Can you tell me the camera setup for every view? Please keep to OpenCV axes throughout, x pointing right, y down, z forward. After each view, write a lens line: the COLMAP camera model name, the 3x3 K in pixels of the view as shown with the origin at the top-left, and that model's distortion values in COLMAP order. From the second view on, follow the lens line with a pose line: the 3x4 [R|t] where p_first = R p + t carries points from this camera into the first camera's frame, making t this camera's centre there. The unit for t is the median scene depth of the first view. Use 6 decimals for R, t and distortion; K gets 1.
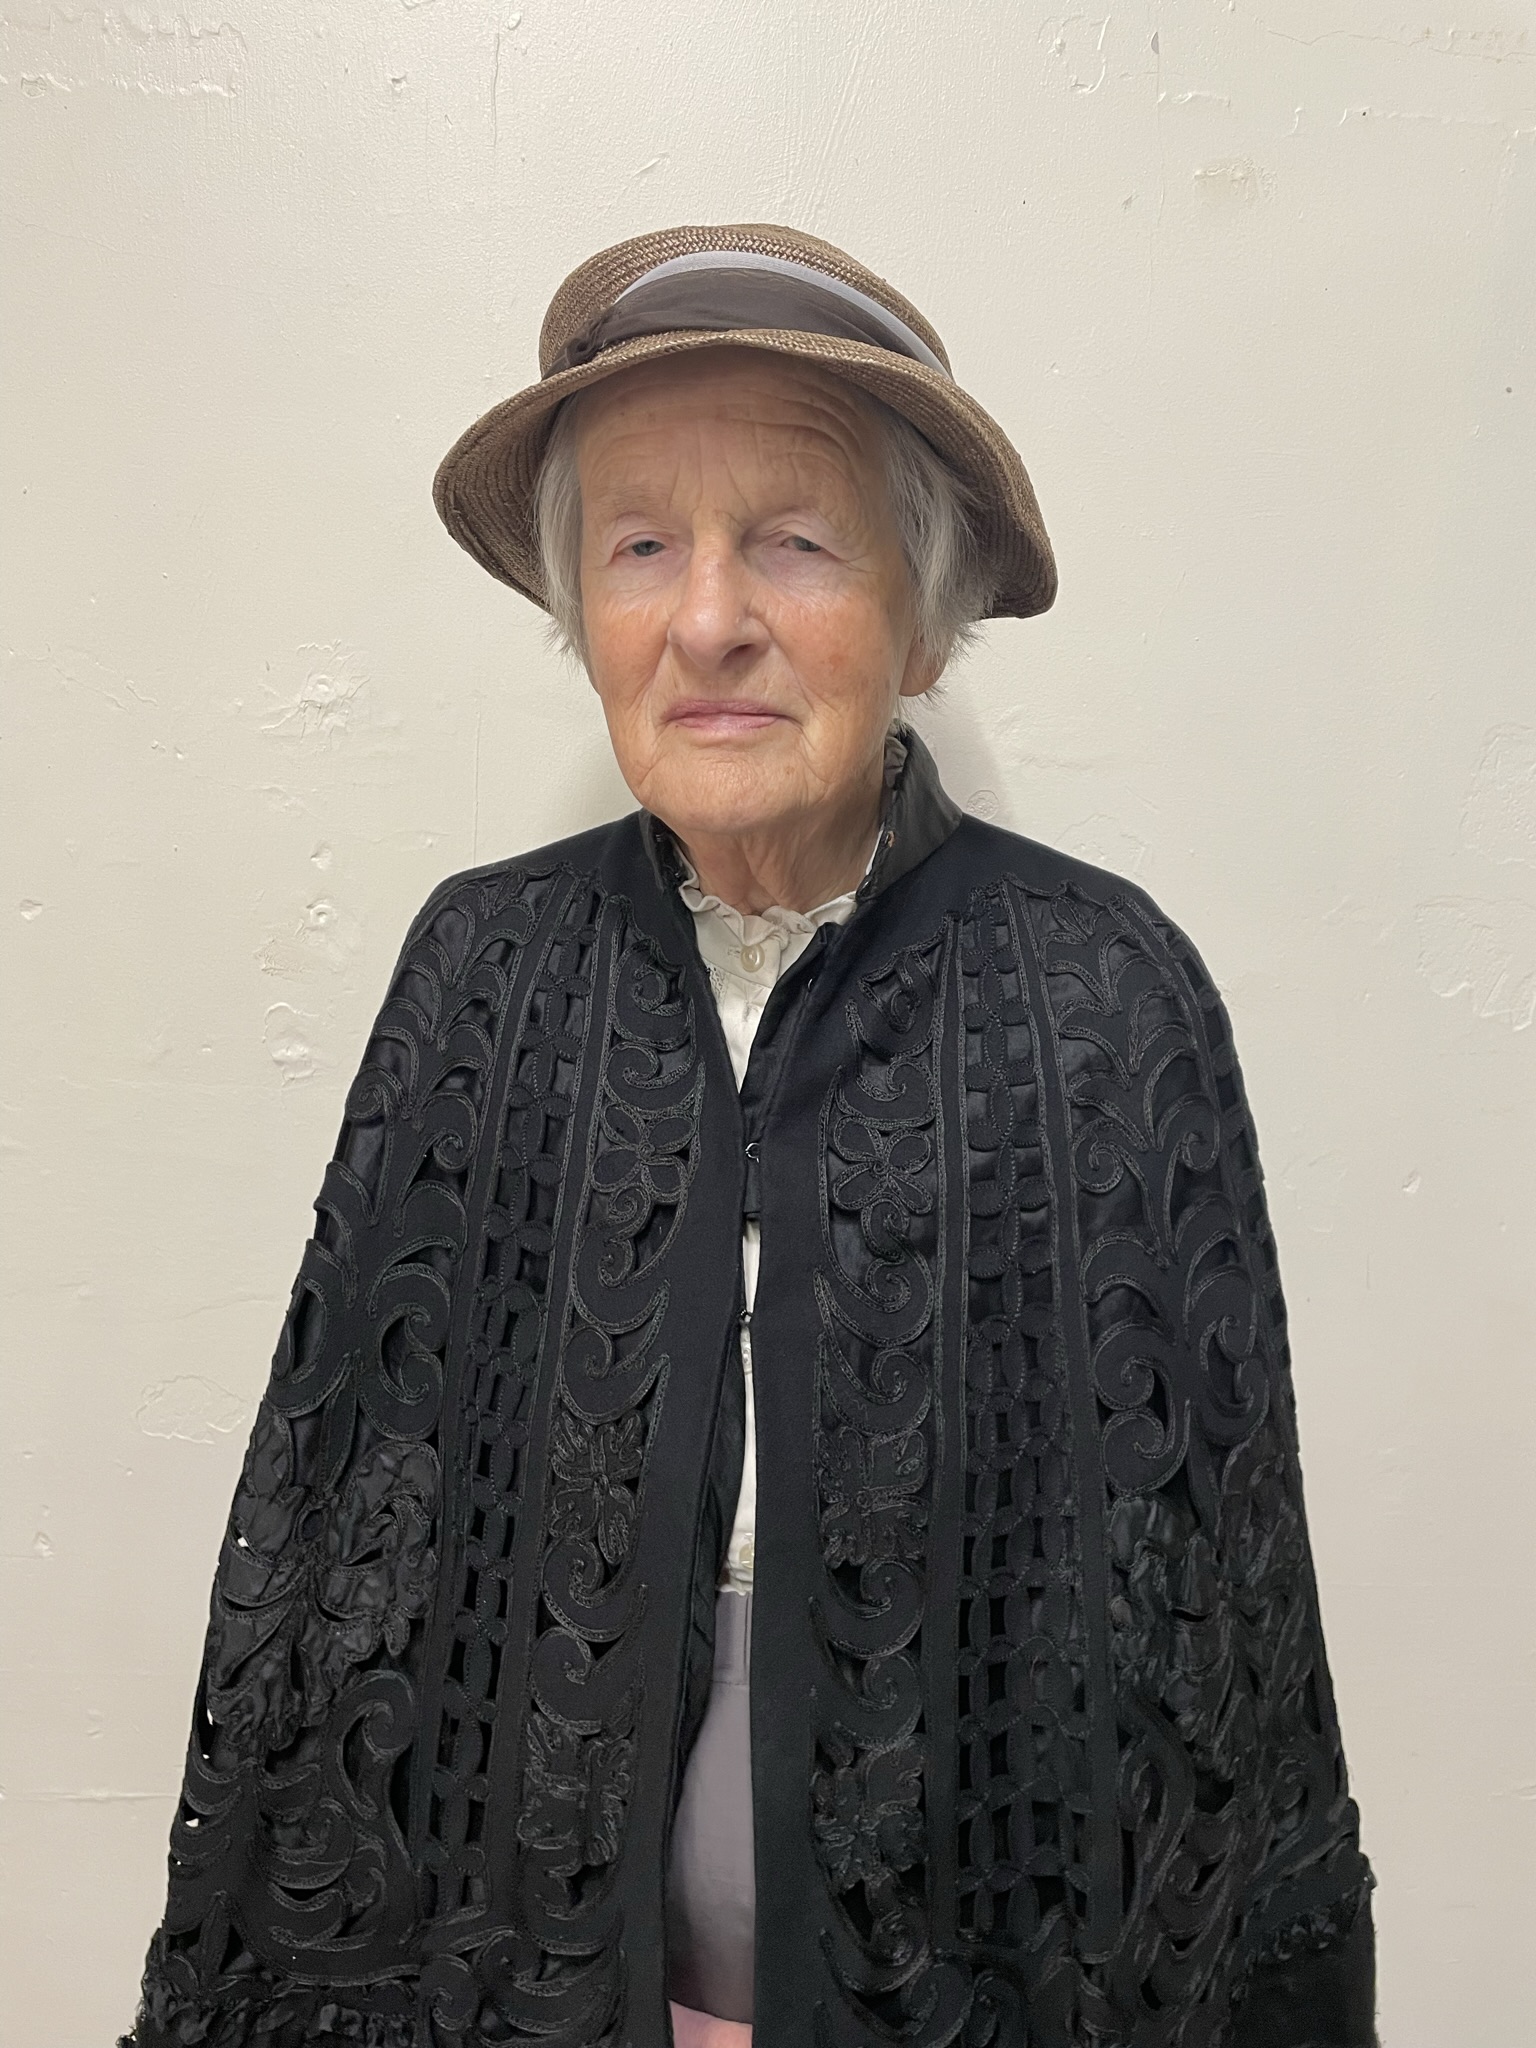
lens RADIAL K [[1547.7, 0, 738.4], [0, 1547.7, 922.3], [0, 0, 1]] dist [0.071621, -0.087105]
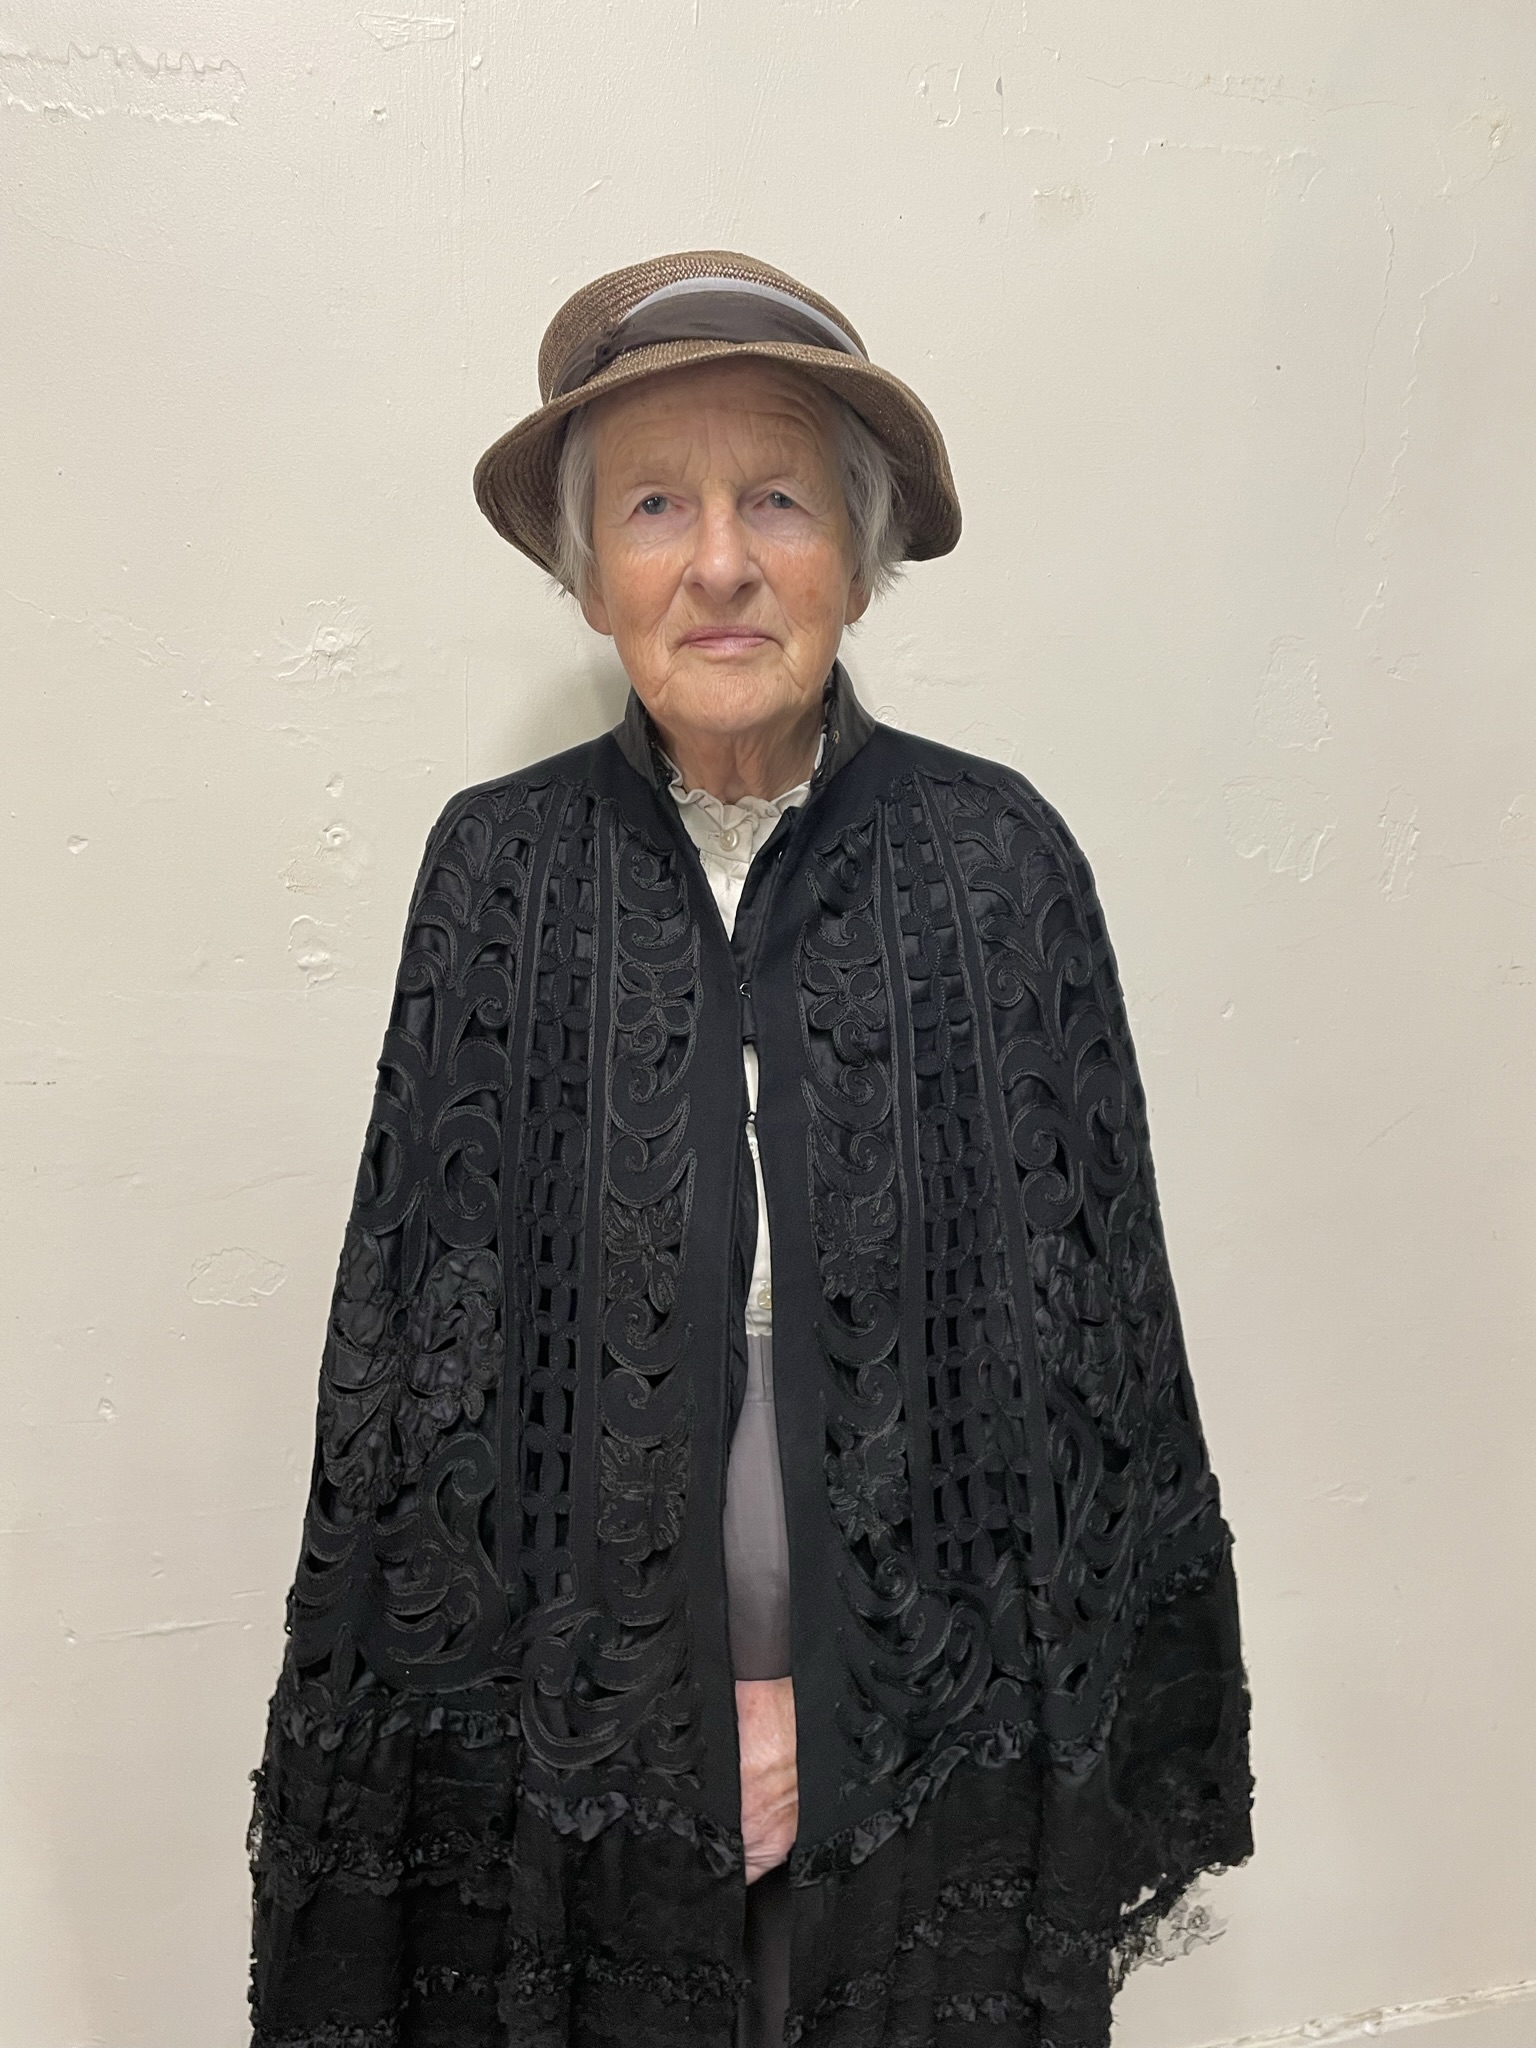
lens RADIAL K [[1547.7, 0, 738.4], [0, 1547.7, 922.3], [0, 0, 1]] dist [0.071621, -0.087105]
pose [[0.989303, -0.061715, 0.132180, -0.154831], [0.058617, 0.997910, 0.027208, 0.056771], [-0.133583, -0.019169, 0.990852, -0.241426]]
